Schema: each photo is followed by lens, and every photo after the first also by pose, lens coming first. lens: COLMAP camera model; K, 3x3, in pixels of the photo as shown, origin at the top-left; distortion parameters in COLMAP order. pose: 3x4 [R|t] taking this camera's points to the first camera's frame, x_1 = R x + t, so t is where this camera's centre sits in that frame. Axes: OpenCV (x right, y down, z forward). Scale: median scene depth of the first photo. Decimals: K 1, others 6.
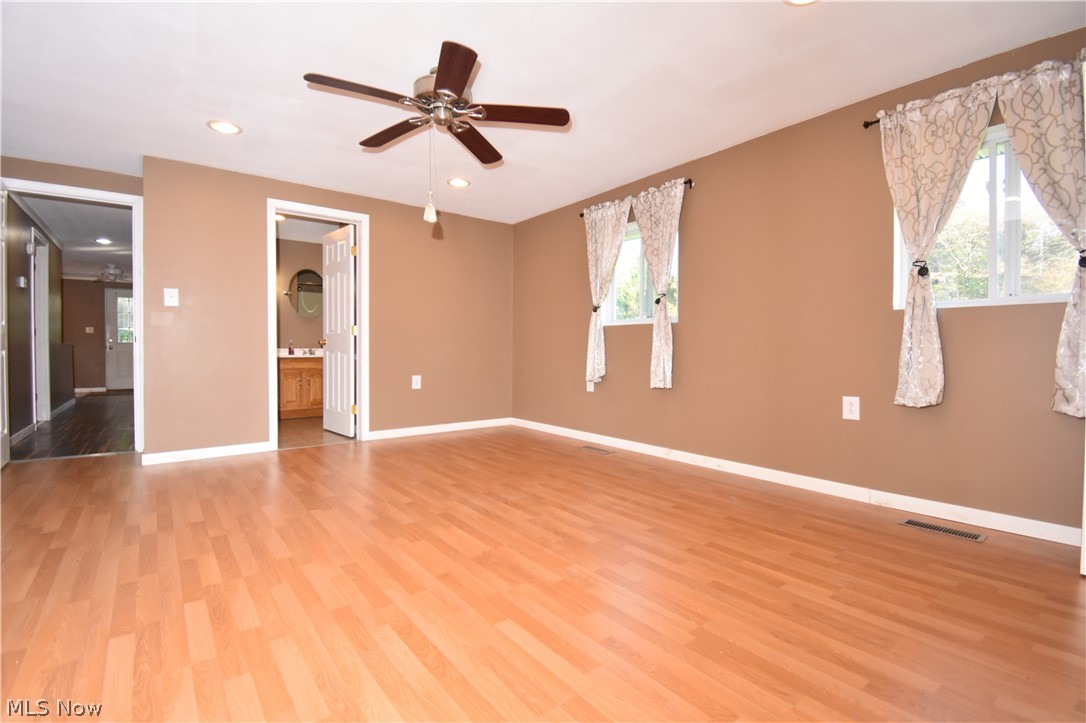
lens RADIAL K [[515.1, 0, 548.9], [0, 515.1, 361.1], [0, 0, 1]] dist [0.028368, -0.033673]
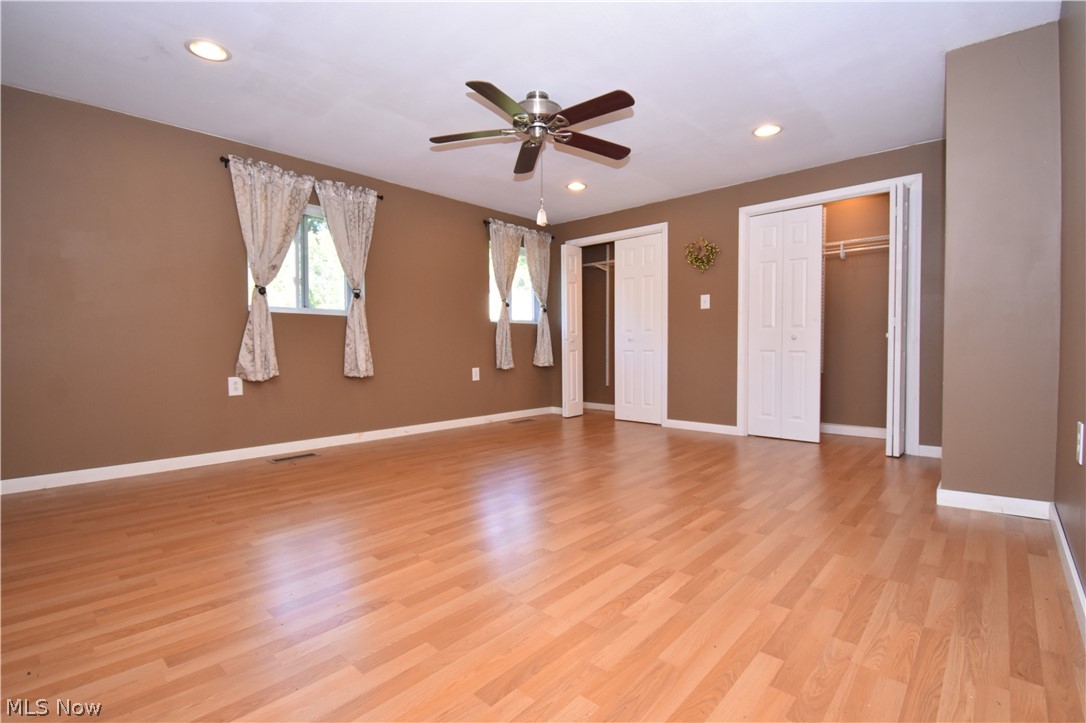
lens RADIAL K [[515.1, 0, 548.9], [0, 515.1, 361.1], [0, 0, 1]] dist [0.028368, -0.033673]
pose [[-0.197803, -0.032375, 0.979707, -1.136750], [0.023231, 0.999019, 0.037704, -0.014548], [-0.979966, 0.030218, -0.196857, 1.028429]]
